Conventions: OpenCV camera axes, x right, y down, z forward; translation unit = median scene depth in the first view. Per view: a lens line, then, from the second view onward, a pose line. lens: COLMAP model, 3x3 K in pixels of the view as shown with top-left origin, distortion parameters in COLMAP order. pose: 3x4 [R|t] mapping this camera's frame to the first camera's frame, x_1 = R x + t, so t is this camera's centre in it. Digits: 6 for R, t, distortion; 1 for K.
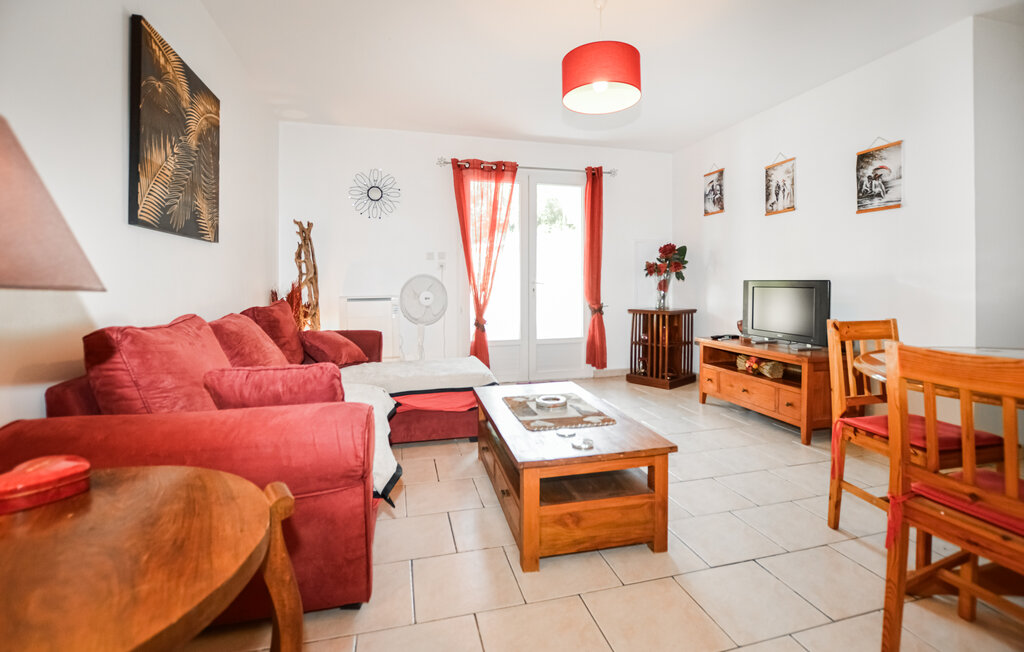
lens RADIAL K [[477.9, 0, 525.6], [0, 477.9, 279.0], [0, 0, 1]] dist [-0.024966, 0.000240]
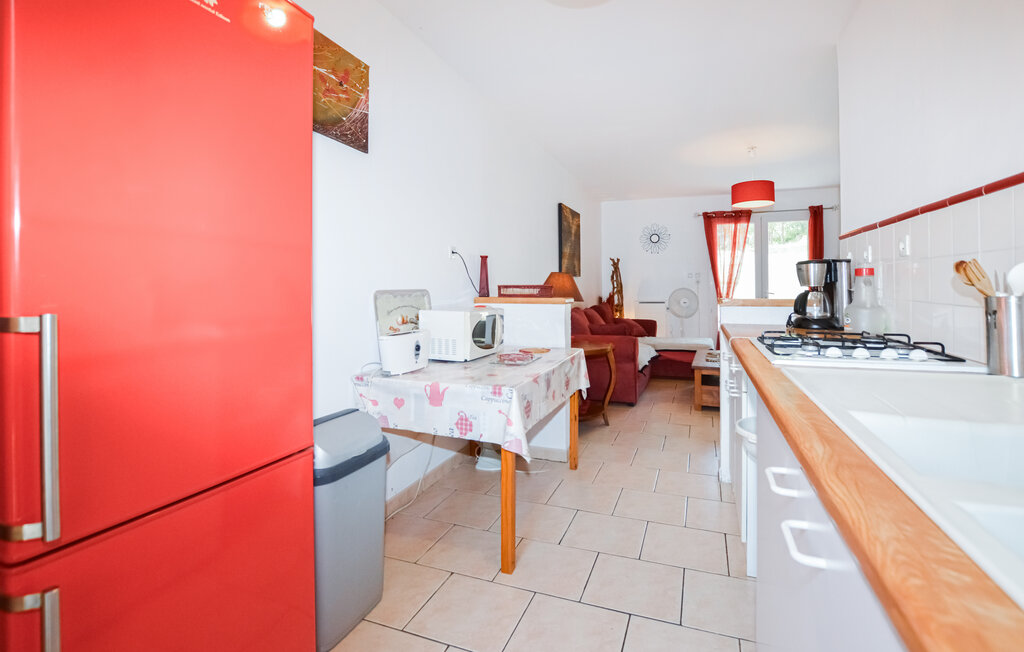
lens RADIAL K [[477.9, 0, 525.6], [0, 477.9, 279.0], [0, 0, 1]] dist [-0.024966, 0.000240]
pose [[0.812517, -0.009728, -0.582857, 0.310015], [0.005771, 0.999946, -0.008644, -0.029485], [0.582910, 0.003660, 0.812529, -0.664284]]
